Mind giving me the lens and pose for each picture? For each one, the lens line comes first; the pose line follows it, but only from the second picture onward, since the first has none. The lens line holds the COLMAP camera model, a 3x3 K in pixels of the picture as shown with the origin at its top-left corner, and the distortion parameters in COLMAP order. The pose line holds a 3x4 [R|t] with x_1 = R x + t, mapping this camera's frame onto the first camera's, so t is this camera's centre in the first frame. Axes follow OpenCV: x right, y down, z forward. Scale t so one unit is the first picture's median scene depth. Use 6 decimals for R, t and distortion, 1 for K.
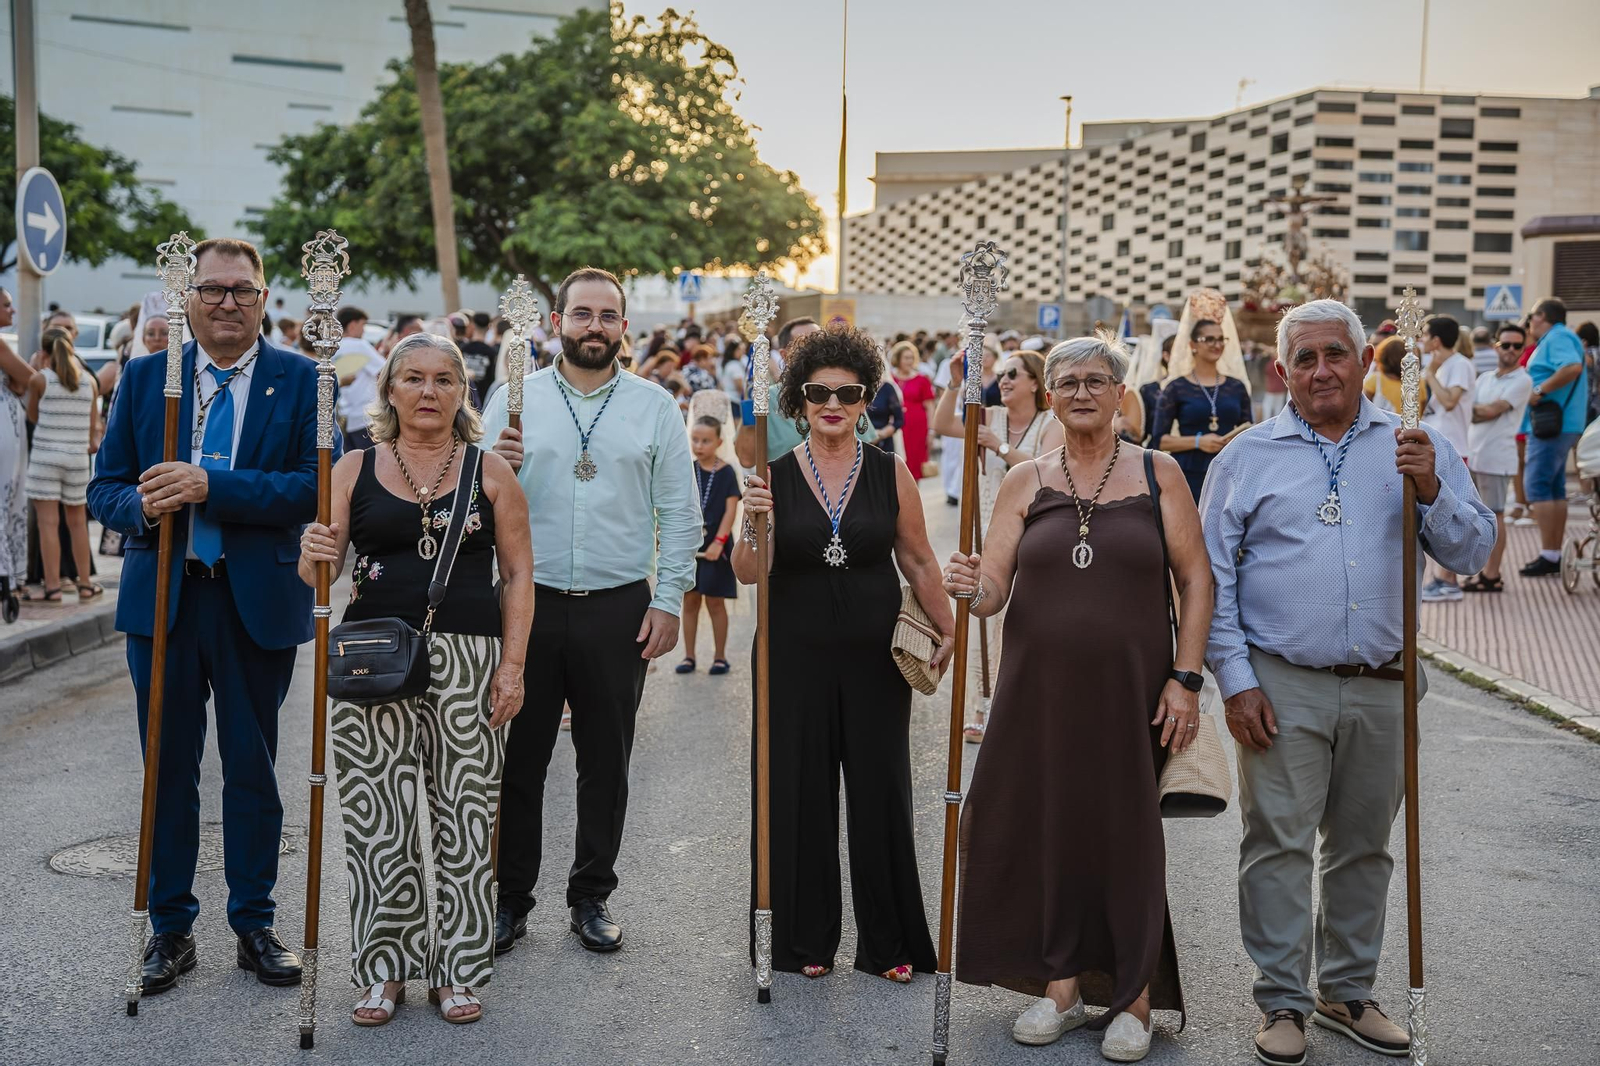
lens RADIAL K [[2166.1, 0, 775.1], [0, 2166.1, 536.0], [0, 0, 1]] dist [0.199391, 0.093937]
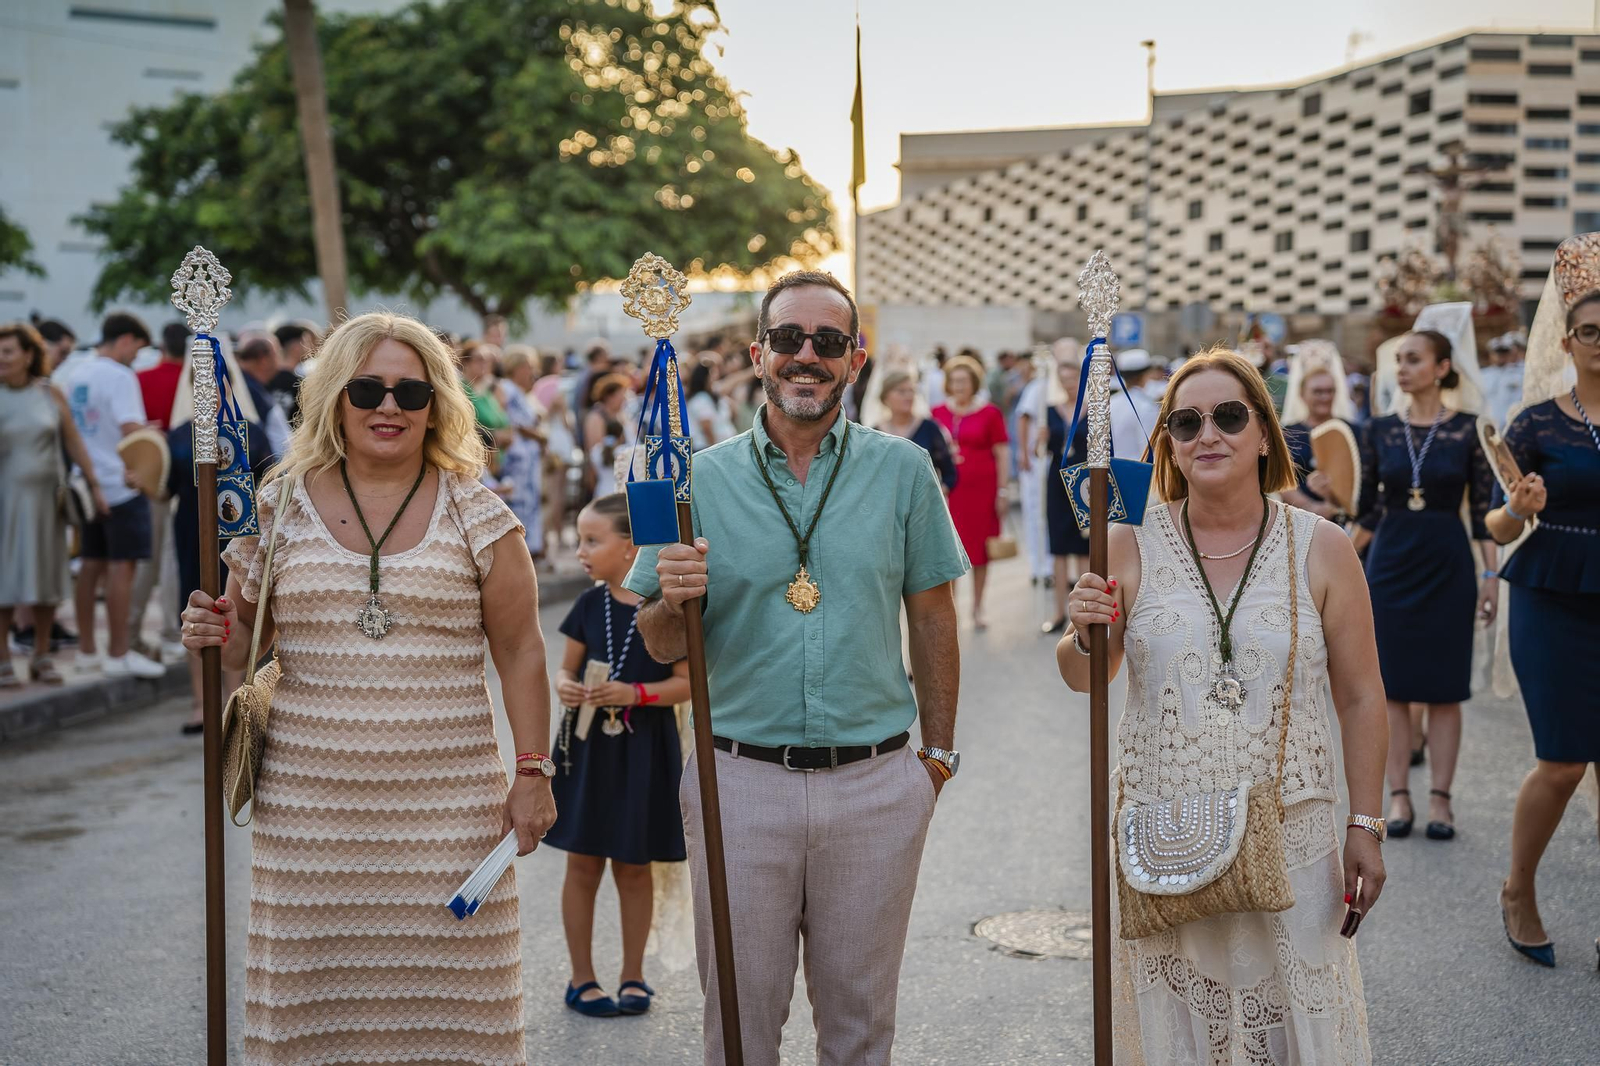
lens RADIAL K [[2426.5, 0, 765.1], [0, 2426.5, 536.6], [0, 0, 1]] dist [0.253905, 0.059487]
pose [[0.999867, -0.013848, -0.008648, 0.003429], [0.013658, 0.999672, -0.021661, -0.009831], [0.008945, 0.021540, 0.999728, 0.131489]]
